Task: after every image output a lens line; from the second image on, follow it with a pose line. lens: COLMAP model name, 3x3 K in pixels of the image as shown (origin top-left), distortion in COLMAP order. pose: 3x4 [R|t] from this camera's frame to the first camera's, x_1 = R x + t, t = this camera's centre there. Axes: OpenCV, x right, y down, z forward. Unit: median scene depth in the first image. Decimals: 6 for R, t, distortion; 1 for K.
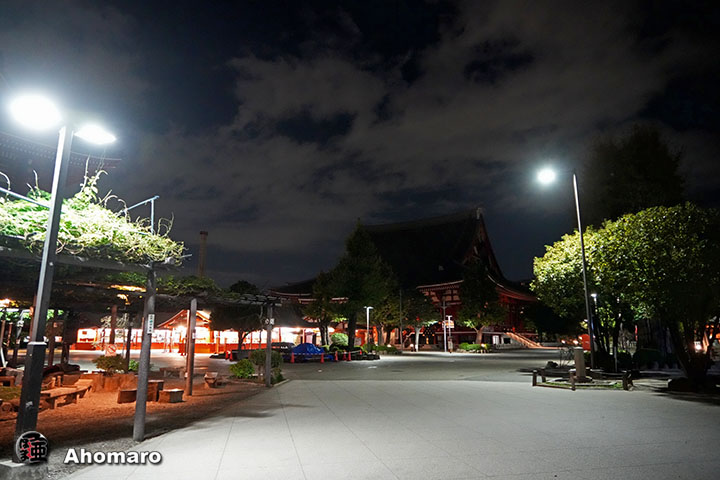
lens RADIAL K [[508.2, 0, 360.4], [0, 508.2, 235.0], [0, 0, 1]] dist [0.000798, 0.009631]
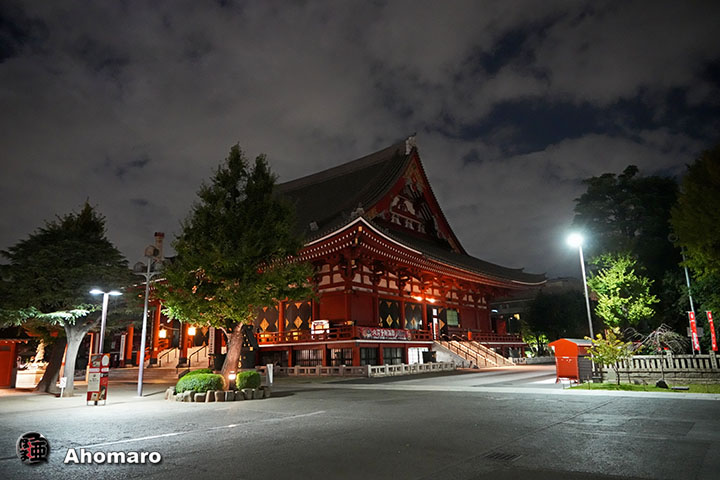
lens RADIAL K [[508.2, 0, 360.4], [0, 508.2, 235.0], [0, 0, 1]] dist [0.000798, 0.009631]
pose [[0.996651, -0.039840, -0.071416, 0.216311], [0.037831, 0.998855, -0.029271, 0.080903], [0.072501, 0.026471, 0.997017, 0.398421]]
